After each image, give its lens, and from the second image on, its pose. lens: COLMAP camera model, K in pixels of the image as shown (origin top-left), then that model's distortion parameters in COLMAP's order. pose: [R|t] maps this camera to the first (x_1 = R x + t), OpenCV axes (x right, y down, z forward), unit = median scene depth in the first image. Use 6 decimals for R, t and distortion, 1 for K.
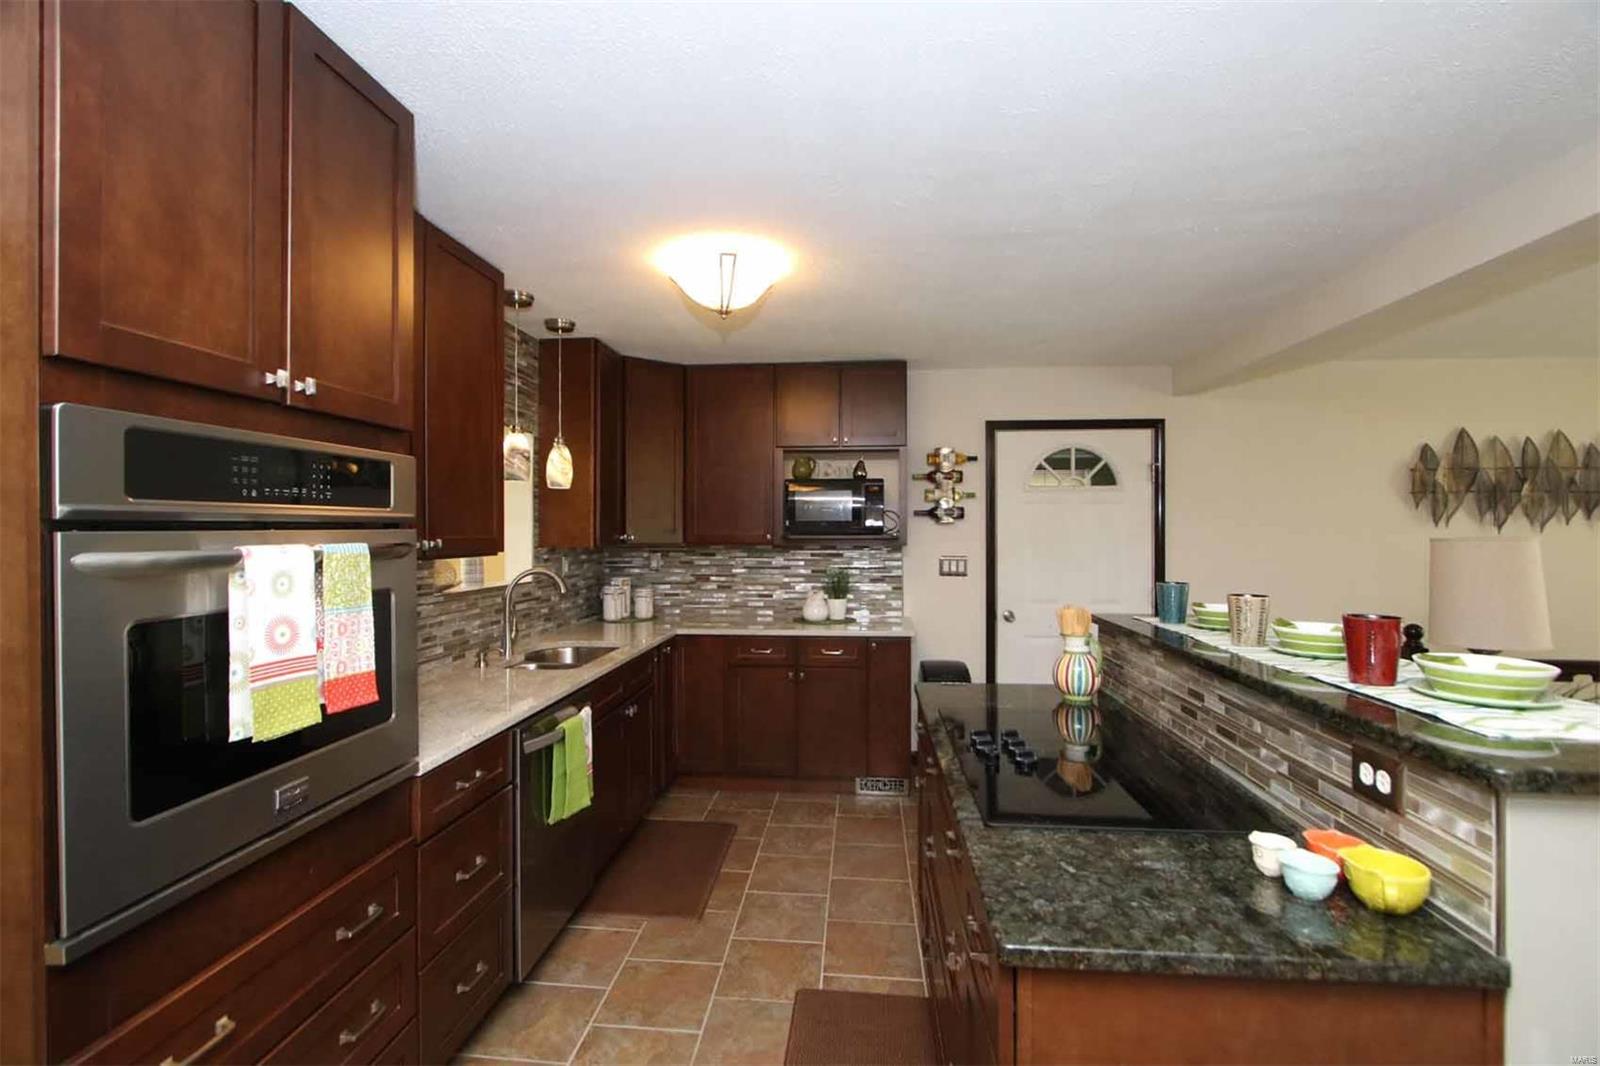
lens RADIAL K [[735.3, 0, 795.3], [0, 735.3, 529.5], [0, 0, 1]] dist [-0.015121, -0.000243]
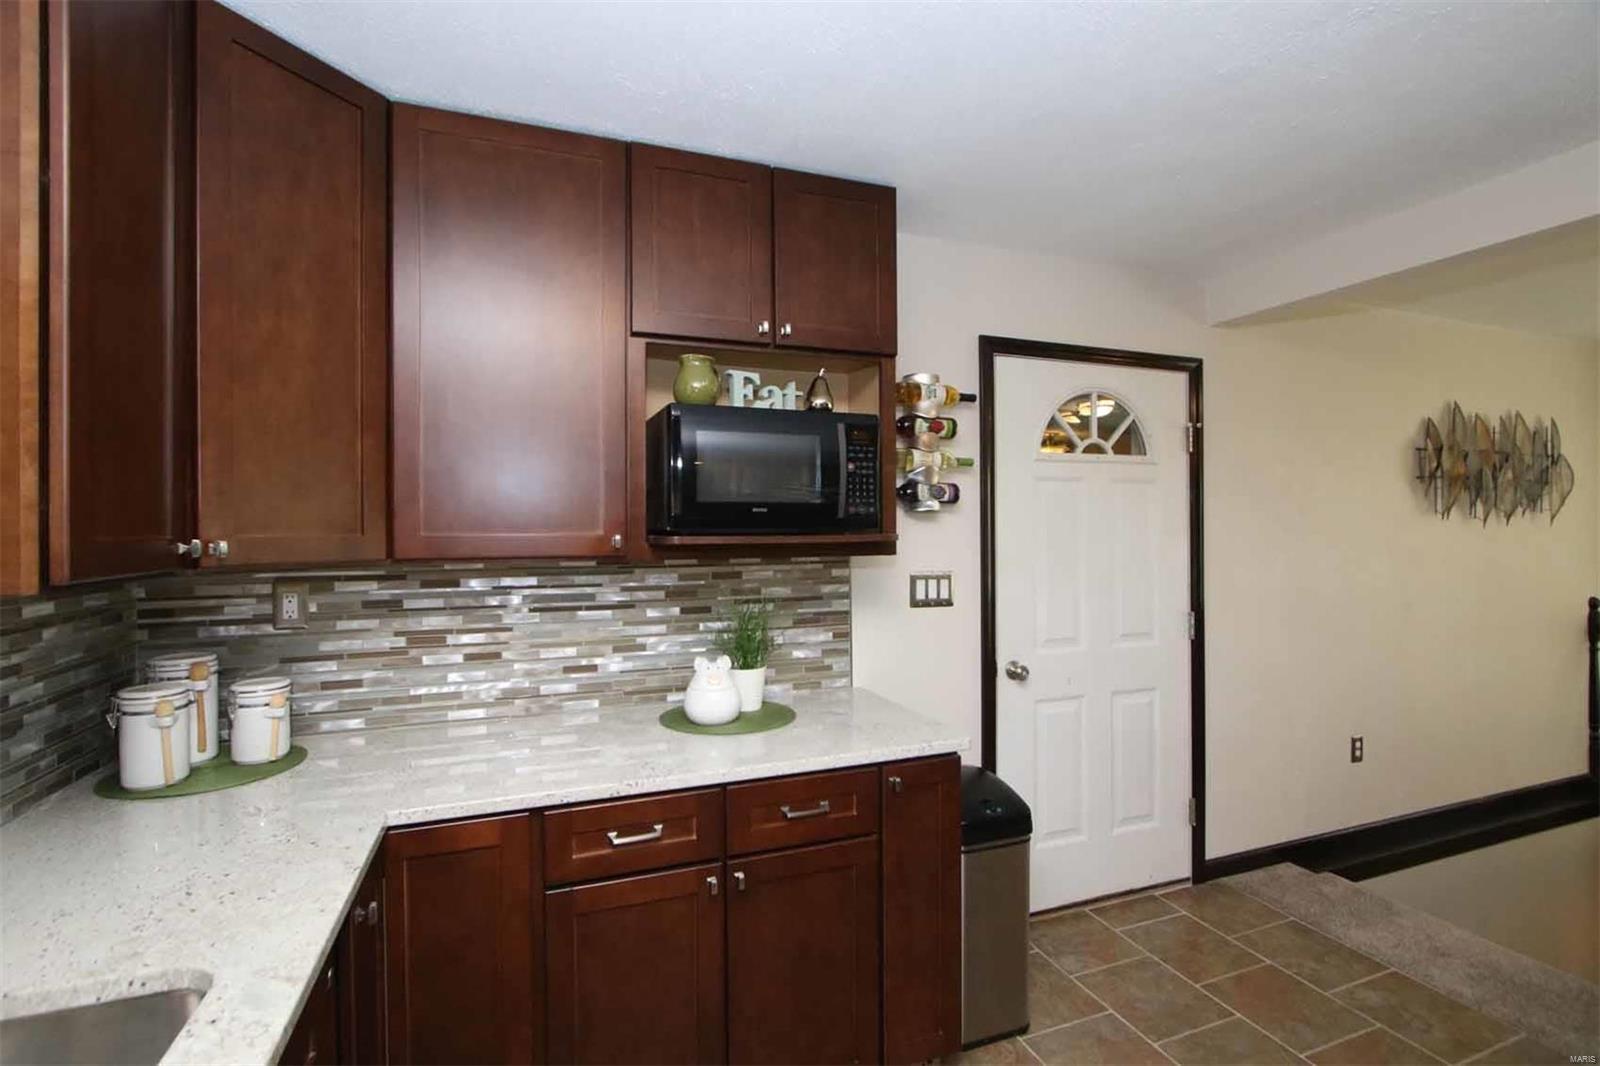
lens RADIAL K [[735.3, 0, 802.0], [0, 735.3, 528.1], [0, 0, 1]] dist [-0.015121, -0.000243]
pose [[0.897859, -0.004285, 0.440263, -0.120973], [0.005162, 0.999986, -0.000795, 0.003487], [-0.440254, 0.002986, 0.897868, 0.540678]]
